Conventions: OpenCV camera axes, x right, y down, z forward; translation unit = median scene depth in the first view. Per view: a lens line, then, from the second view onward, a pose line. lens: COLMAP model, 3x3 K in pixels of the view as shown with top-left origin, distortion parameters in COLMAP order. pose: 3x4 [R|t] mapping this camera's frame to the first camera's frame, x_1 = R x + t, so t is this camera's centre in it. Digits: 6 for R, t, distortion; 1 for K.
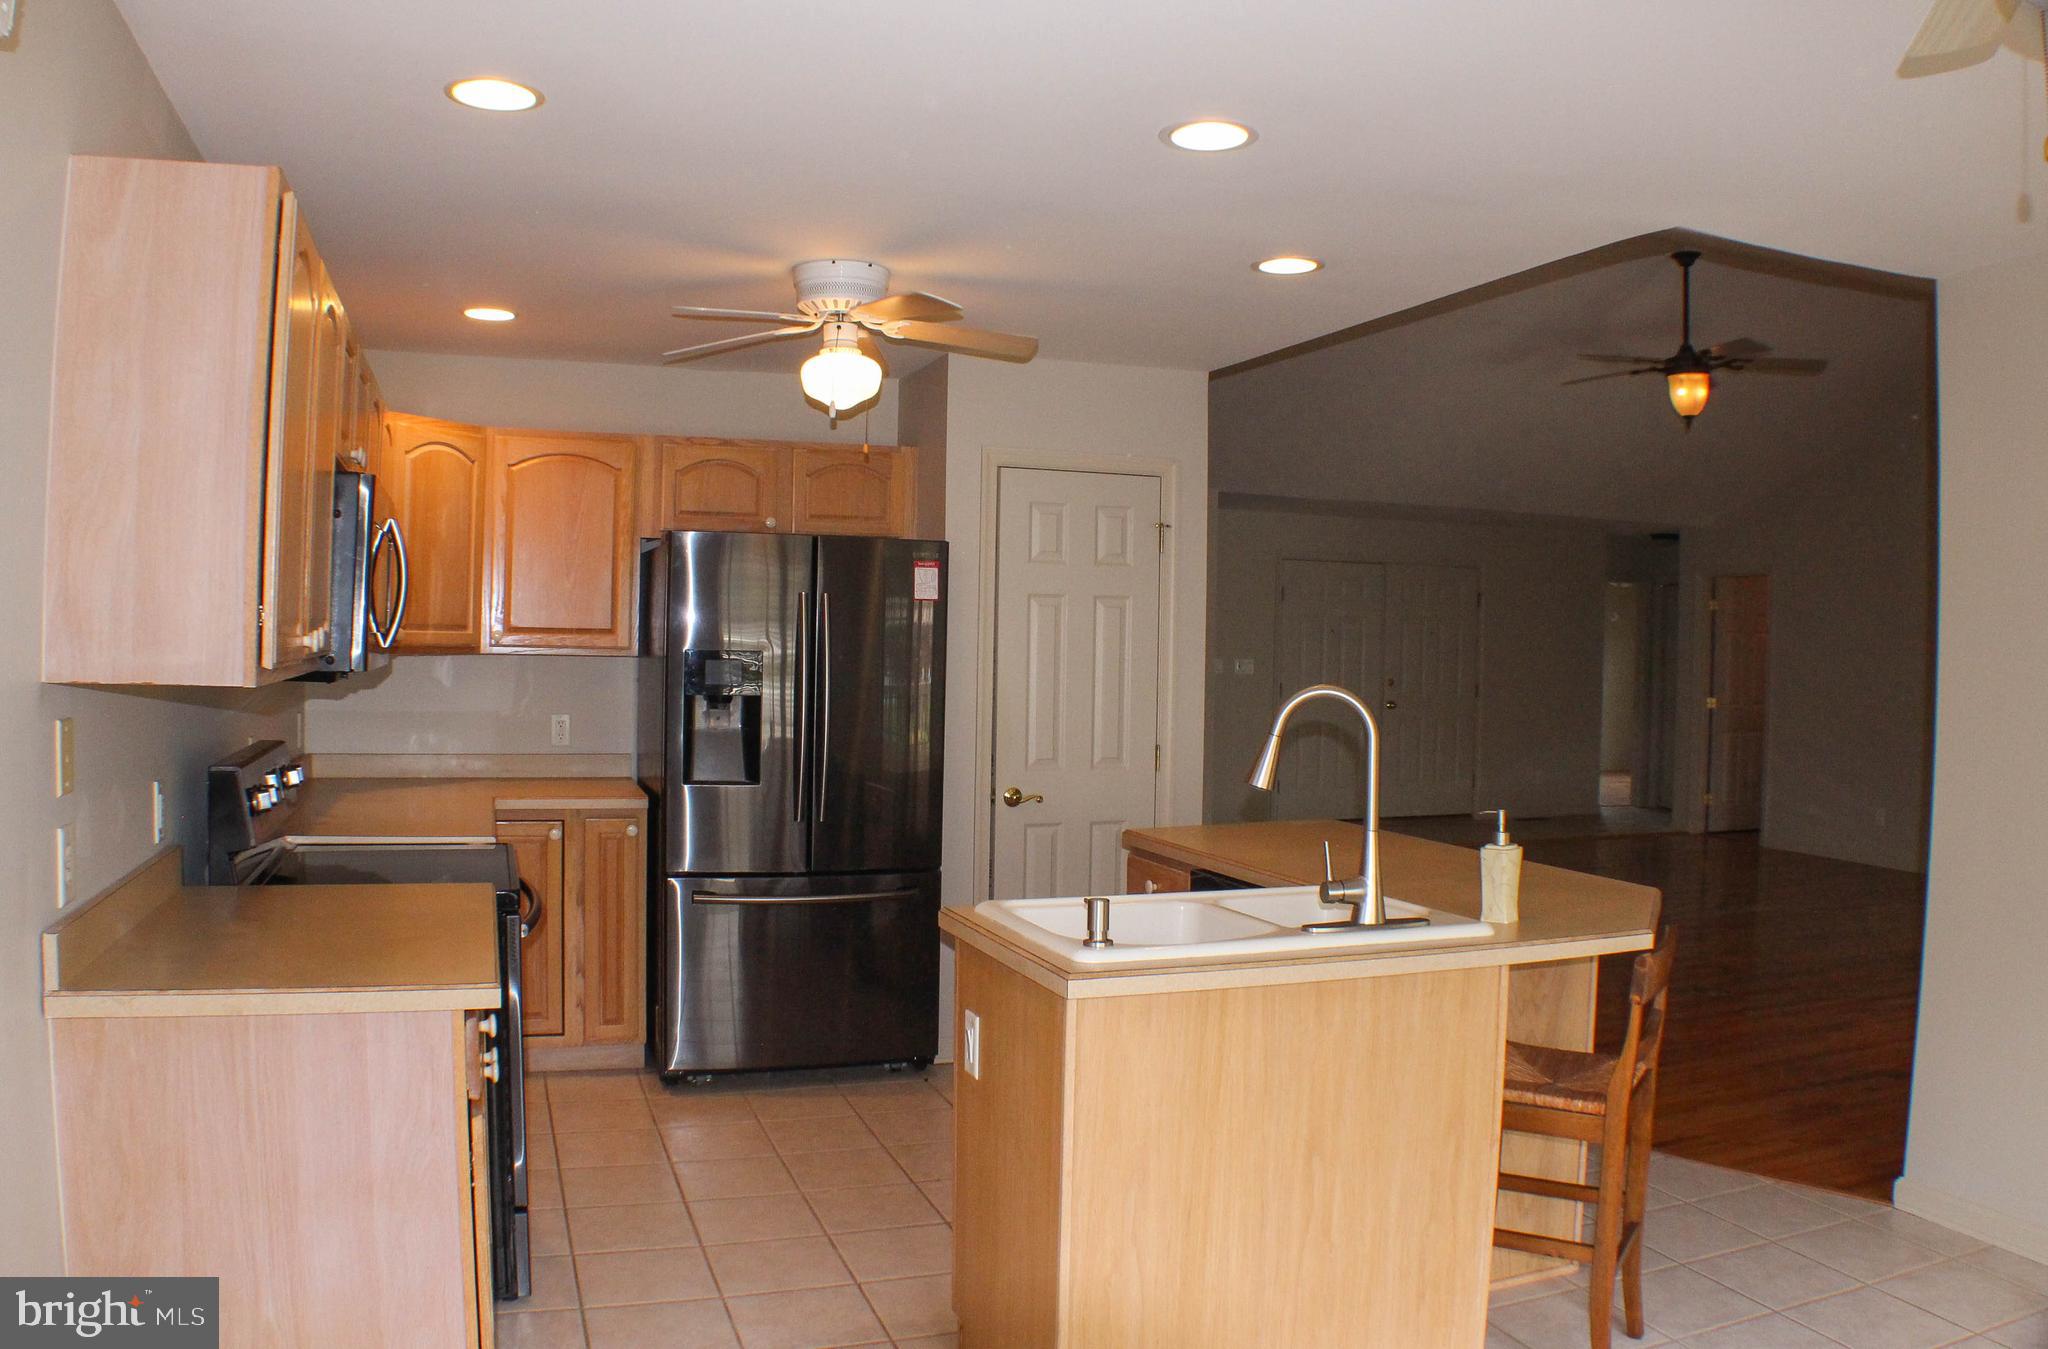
lens RADIAL K [[1508.6, 0, 1024.0], [0, 1508.6, 646.6], [0, 0, 1]] dist [-0.202721, -0.000635]
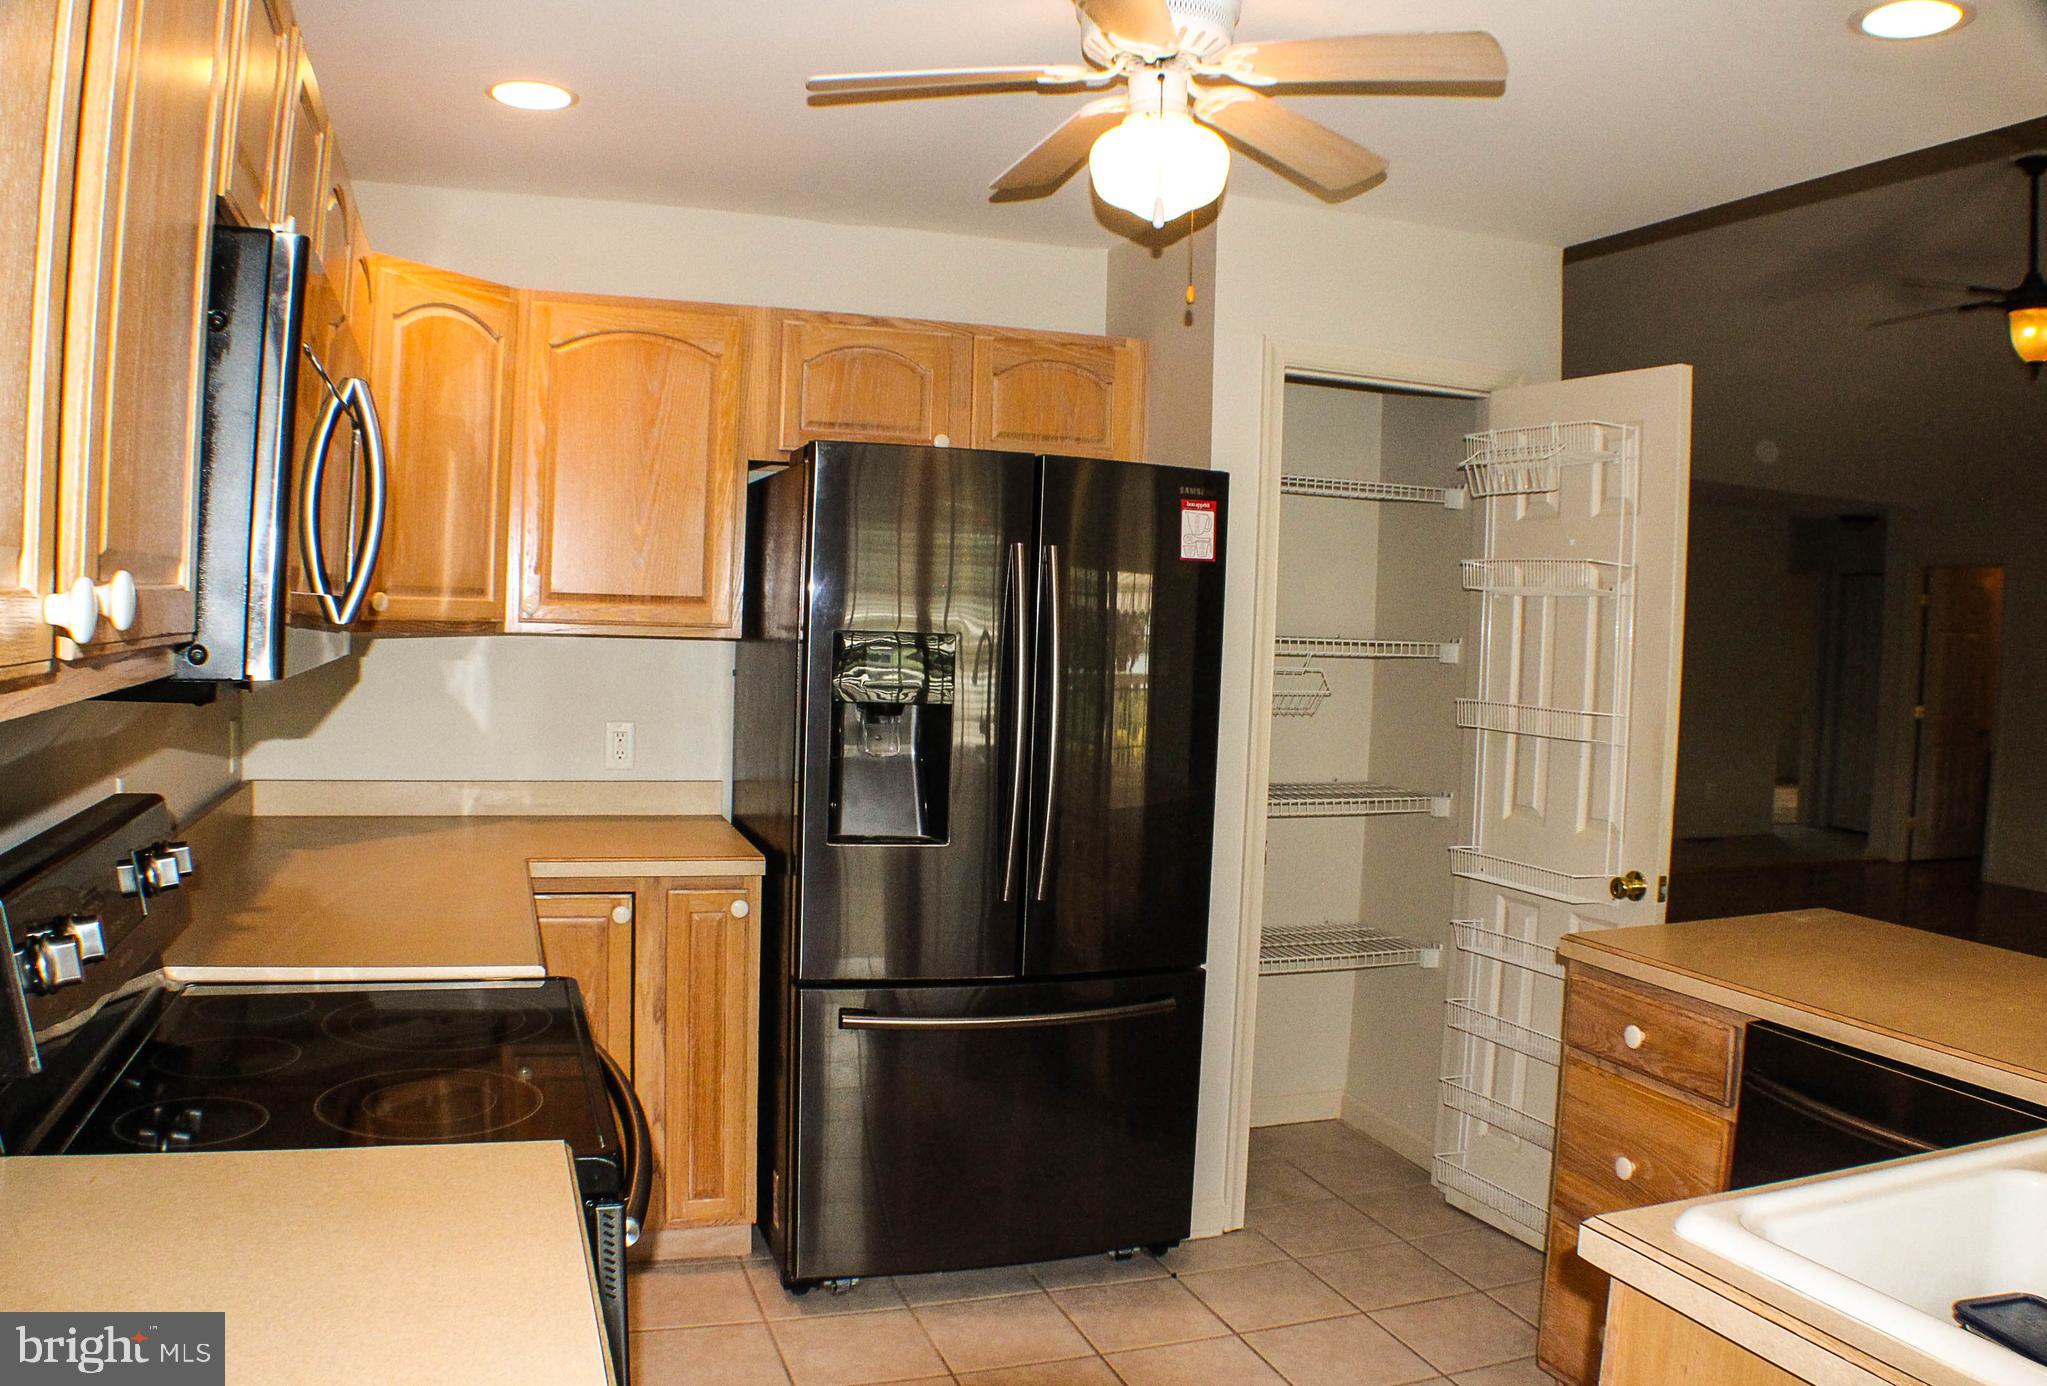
lens RADIAL K [[1554.2, 0, 1023.5], [0, 1554.2, 693.0], [0, 0, 1]] dist [-0.225403, 0.067605]
pose [[0.999795, 0.017458, -0.010248, -0.132492], [-0.017002, 0.998929, 0.043029, -0.001203], [0.010989, -0.042846, 0.999021, 0.327888]]
